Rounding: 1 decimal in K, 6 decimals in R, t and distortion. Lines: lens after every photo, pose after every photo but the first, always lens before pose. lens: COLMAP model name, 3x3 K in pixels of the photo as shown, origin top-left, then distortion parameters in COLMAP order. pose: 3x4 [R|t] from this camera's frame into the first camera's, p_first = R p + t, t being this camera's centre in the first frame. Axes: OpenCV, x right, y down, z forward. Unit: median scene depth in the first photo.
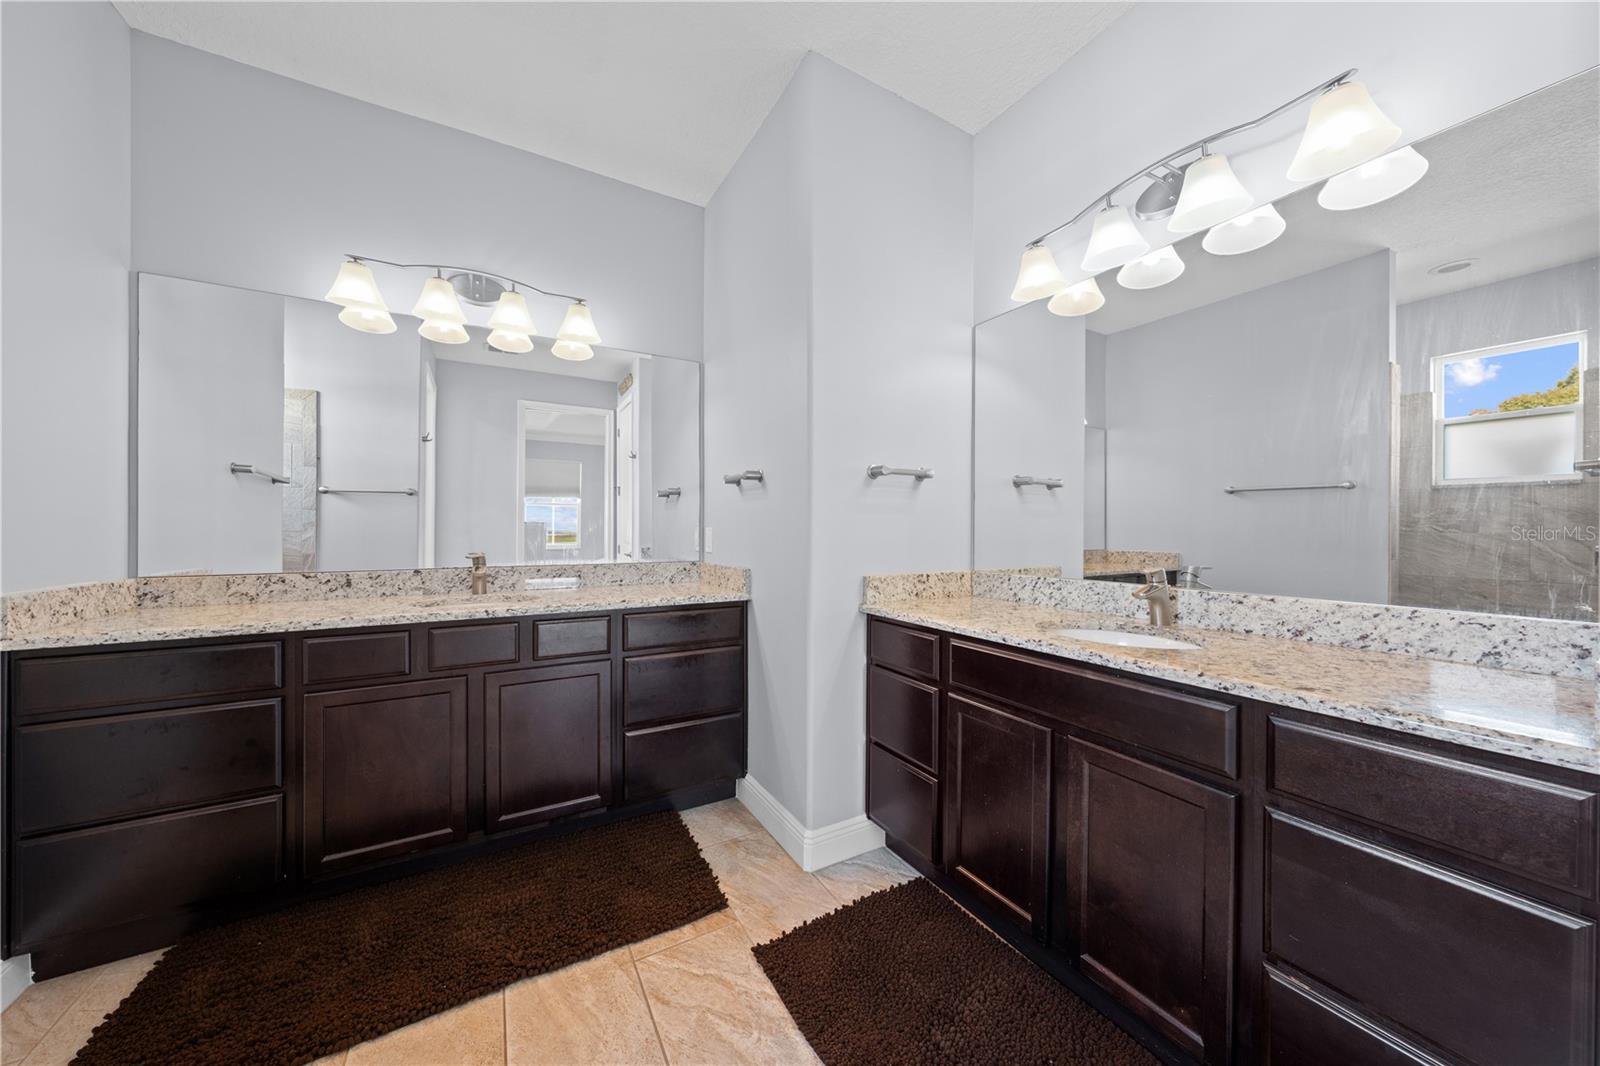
lens RADIAL K [[537.4, 0, 802.4], [0, 537.4, 532.8], [0, 0, 1]] dist [-0.003701, 0.000514]
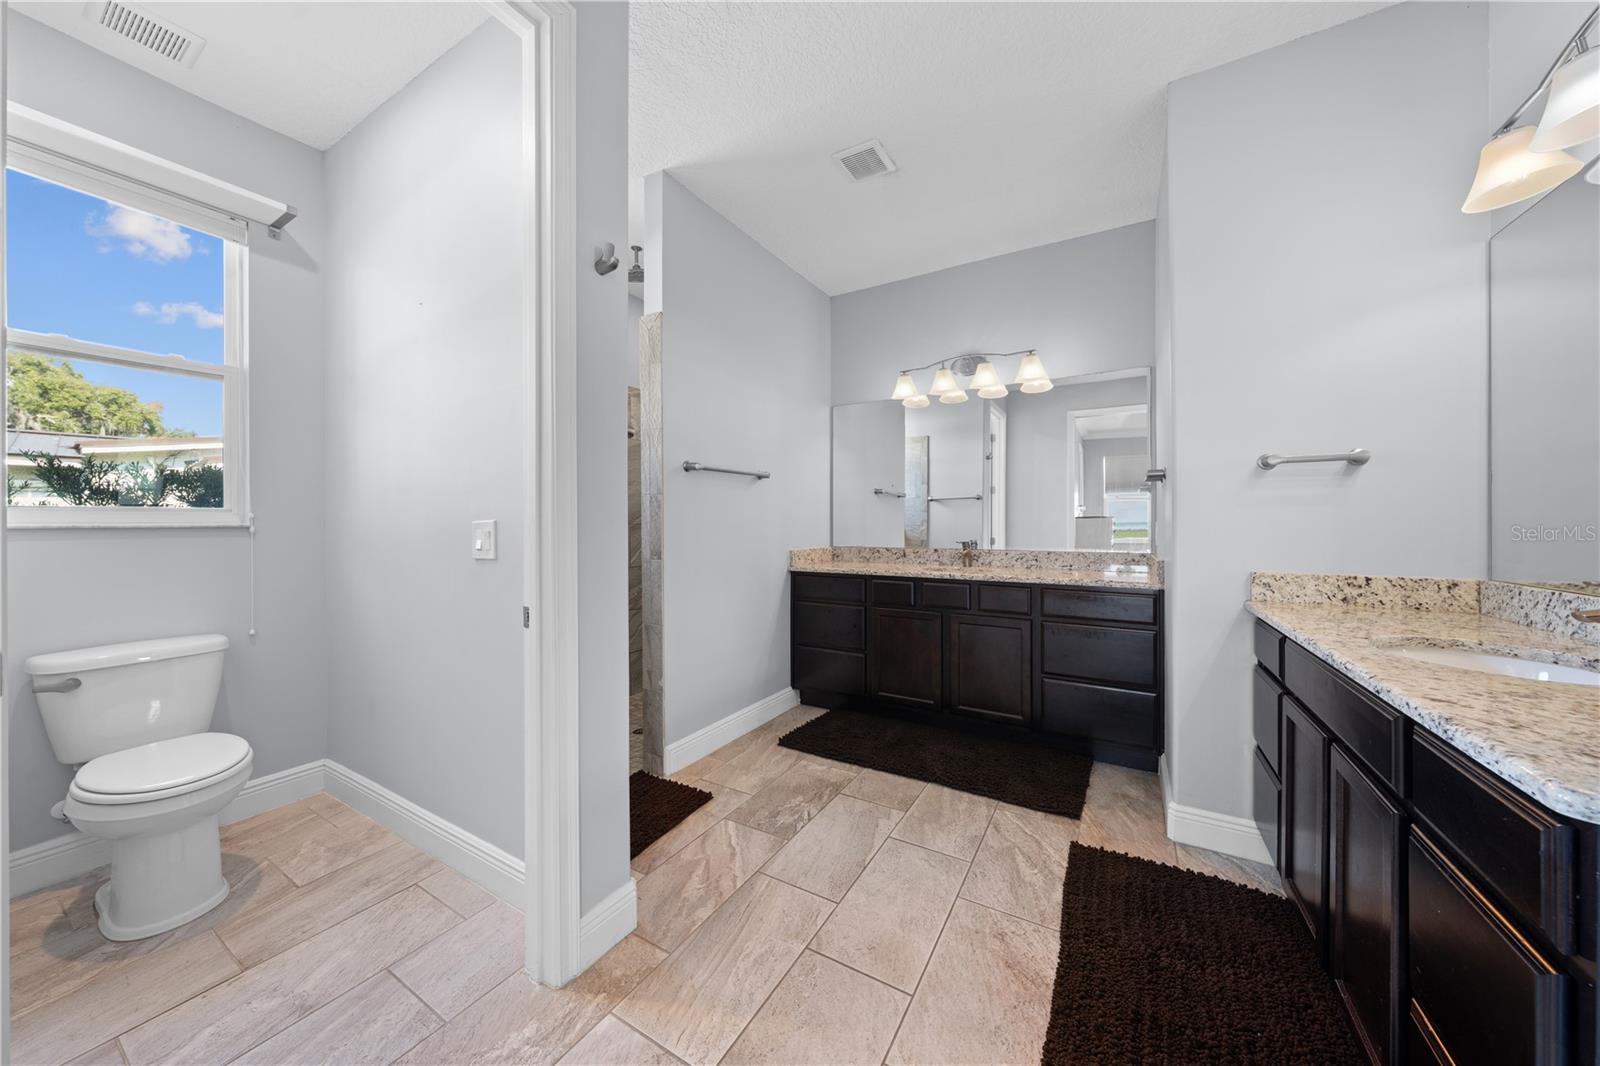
lens RADIAL K [[537.4, 0, 800.3], [0, 537.4, 526.6], [0, 0, 1]] dist [-0.003701, 0.000514]
pose [[0.487028, 0.001133, -0.873385, 0.548521], [-0.001026, 0.999999, 0.000725, -0.000148], [0.873385, 0.000543, 0.487029, -0.168134]]
